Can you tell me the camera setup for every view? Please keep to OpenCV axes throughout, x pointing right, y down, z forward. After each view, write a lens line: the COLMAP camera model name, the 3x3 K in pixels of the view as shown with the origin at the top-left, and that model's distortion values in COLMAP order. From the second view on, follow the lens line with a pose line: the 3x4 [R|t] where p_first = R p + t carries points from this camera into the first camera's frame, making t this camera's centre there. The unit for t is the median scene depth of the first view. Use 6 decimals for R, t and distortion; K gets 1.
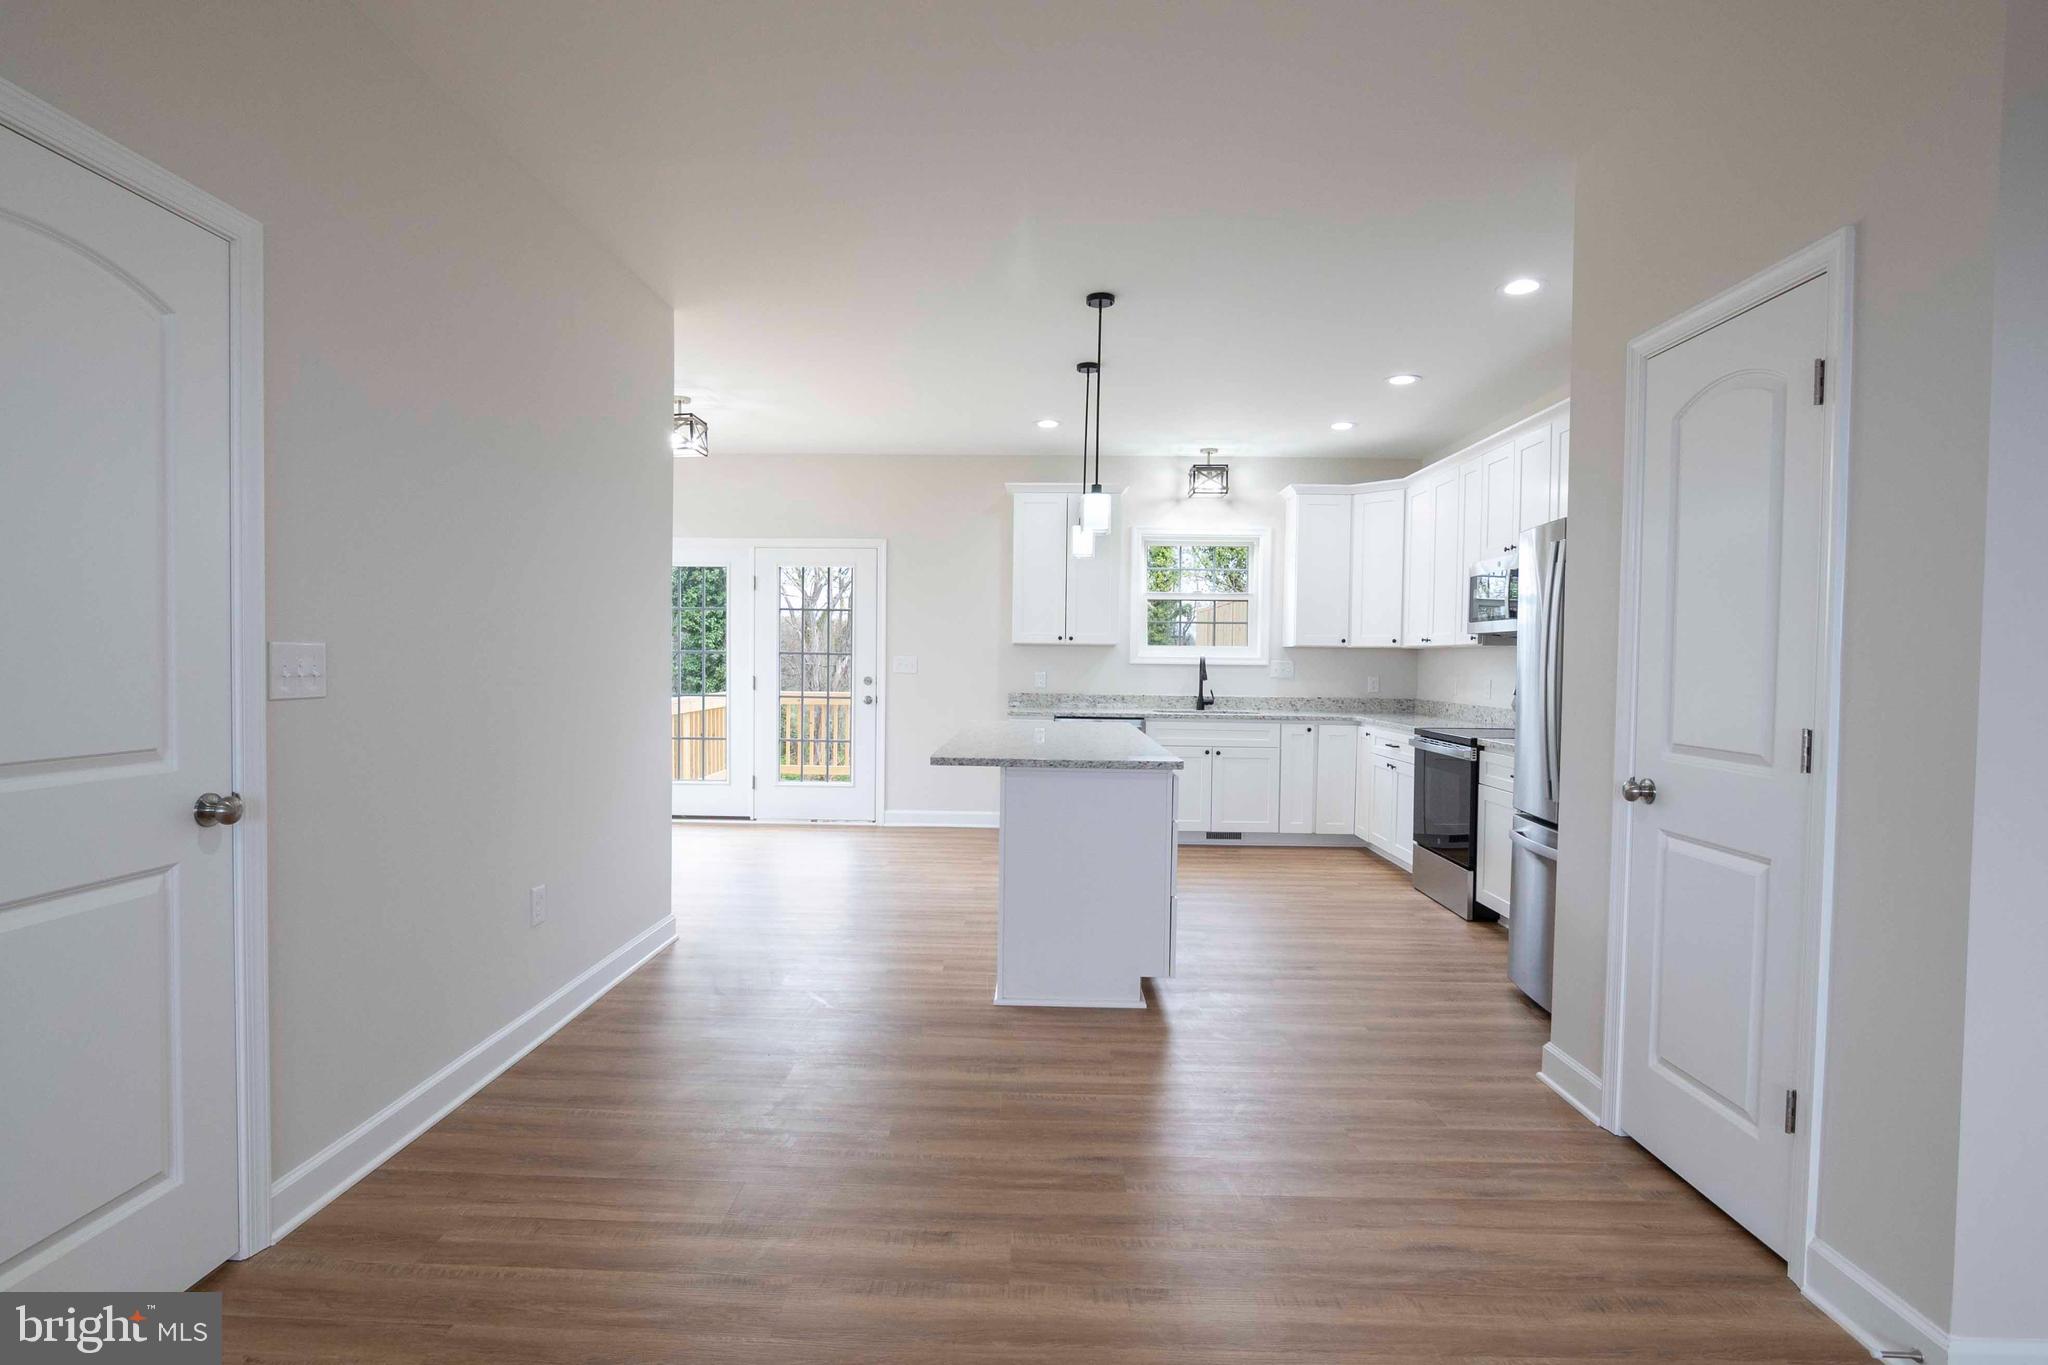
lens RADIAL K [[1010.6, 0, 1009.0], [0, 1010.6, 688.5], [0, 0, 1]] dist [-0.029949, 0.009570]
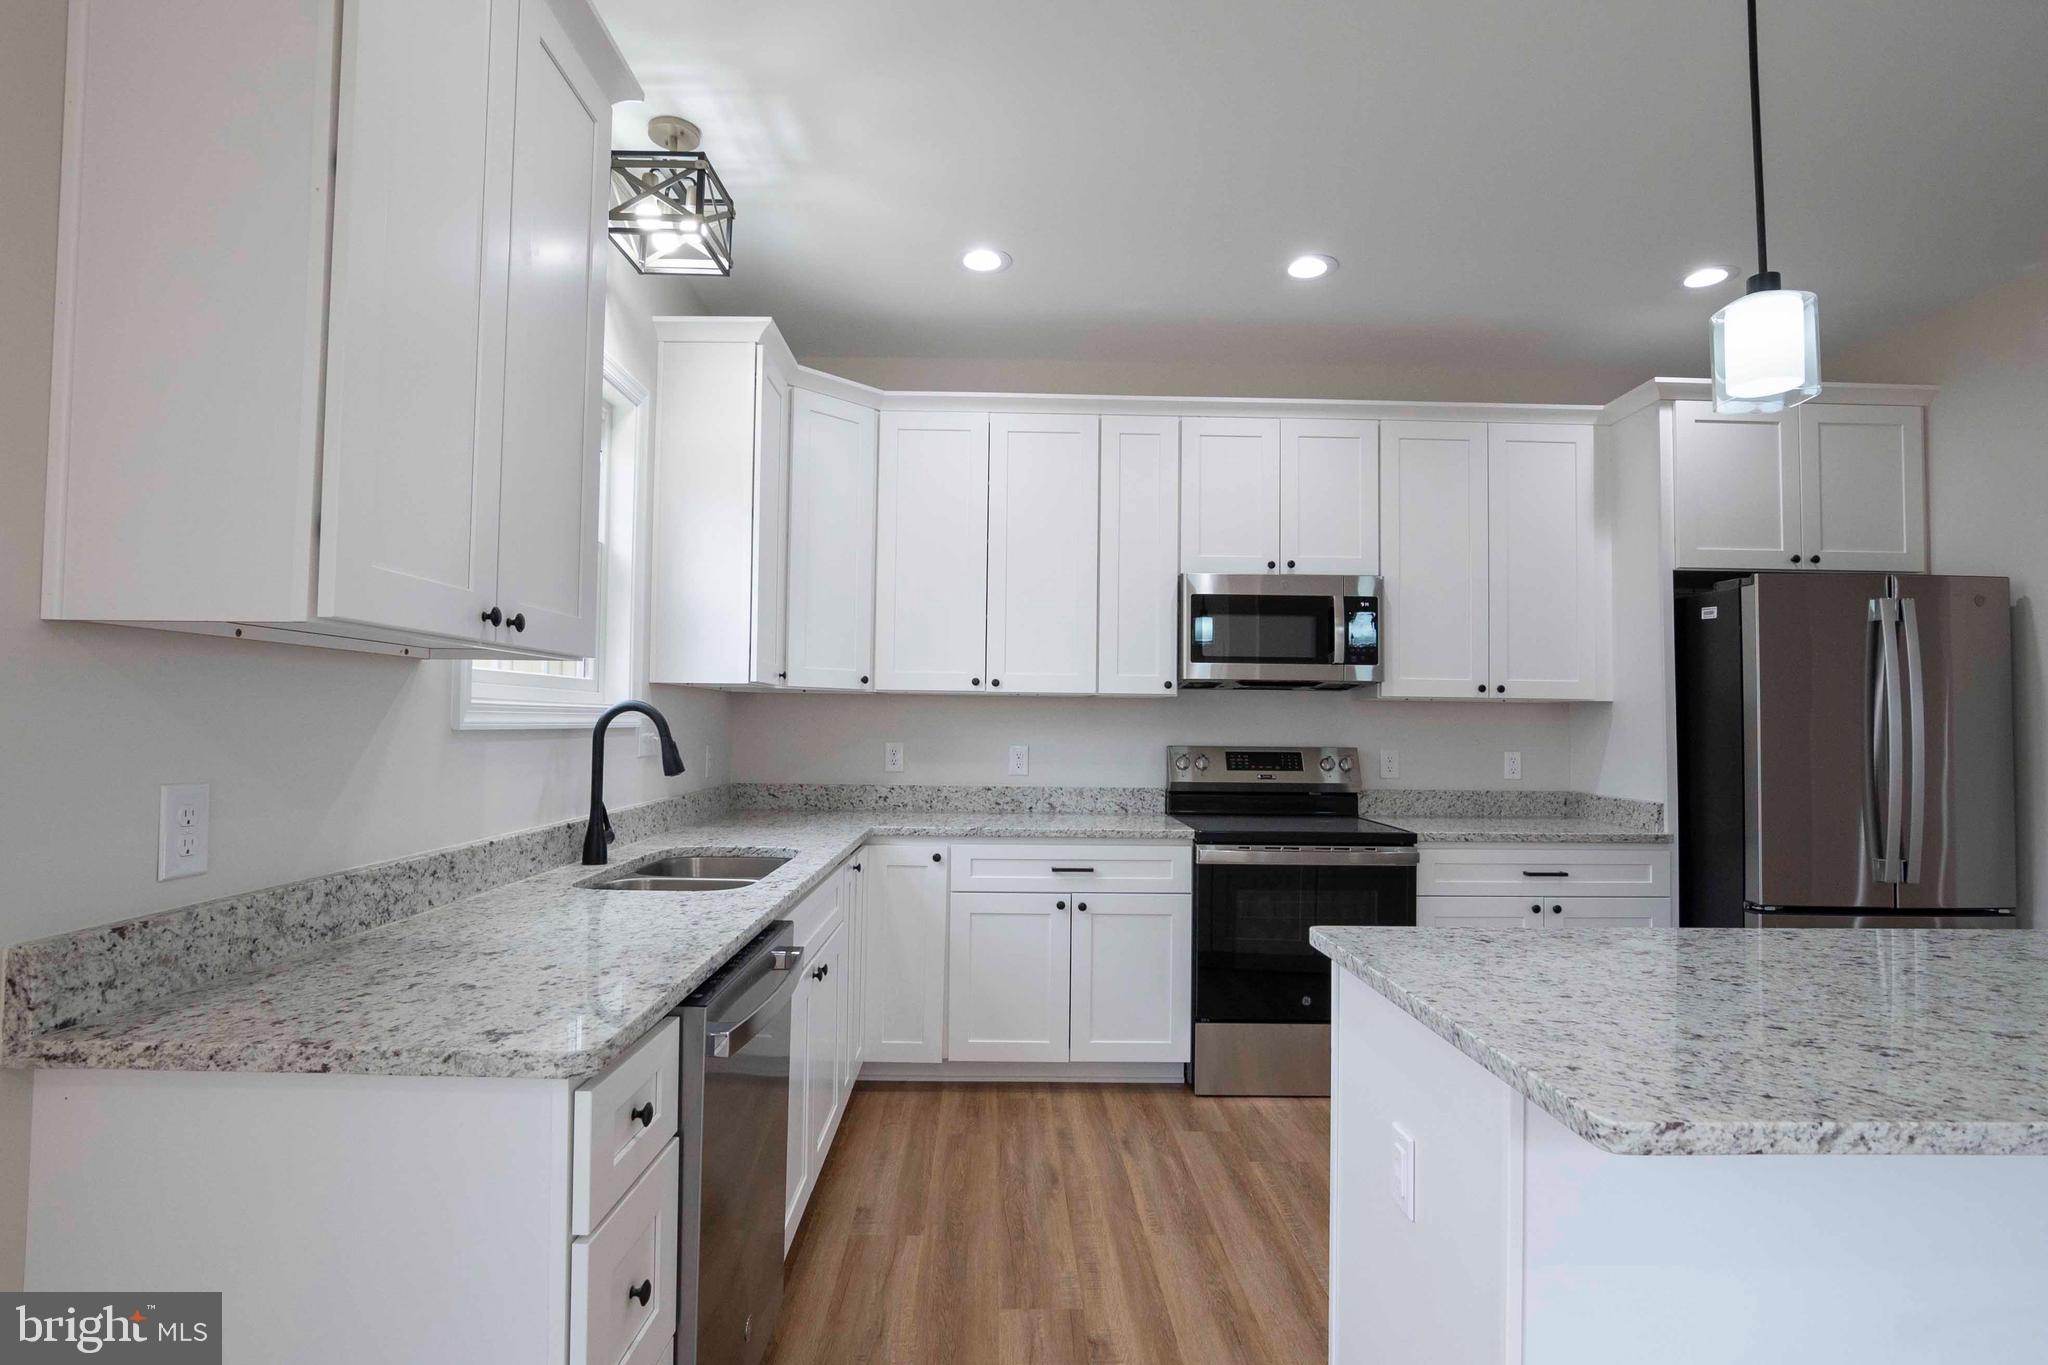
lens RADIAL K [[1010.6, 0, 1009.0], [0, 1010.6, 688.5], [0, 0, 1]] dist [-0.029949, 0.009570]
pose [[-0.041128, 0.019588, 0.998962, -0.159219], [0.016611, 0.999683, -0.018918, -0.029766], [-0.999016, 0.015816, -0.041441, 0.908486]]
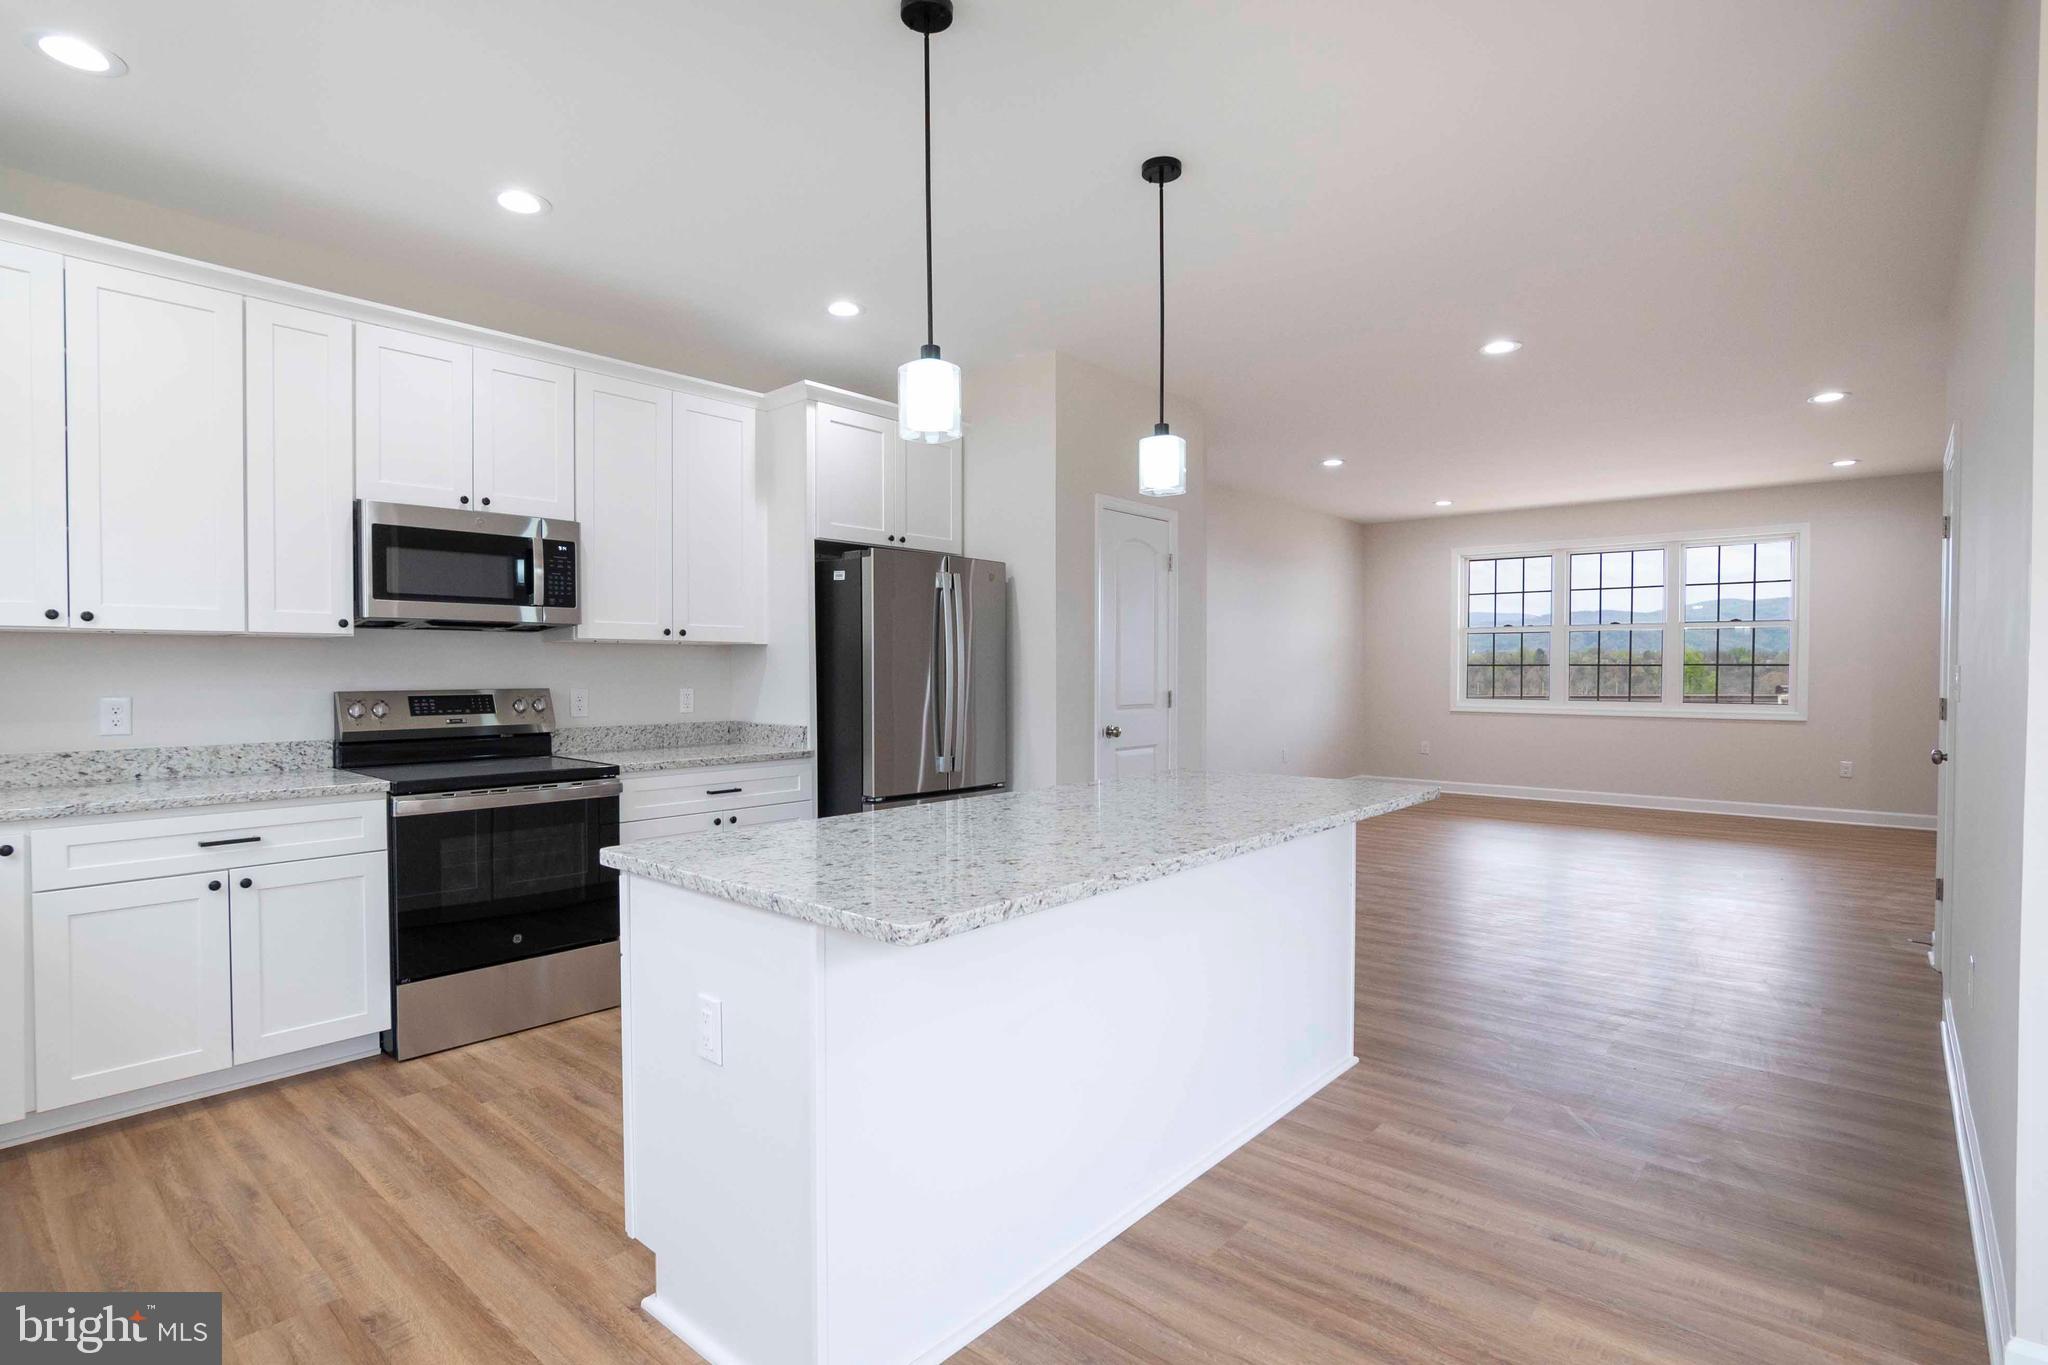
lens RADIAL K [[1010.6, 0, 1009.0], [0, 1010.6, 688.5], [0, 0, 1]] dist [-0.029949, 0.009570]
pose [[-0.768382, -0.026102, 0.639459, -0.172546], [0.008780, 0.998644, 0.051313, -0.031127], [-0.639932, 0.045043, -0.767111, 0.963879]]
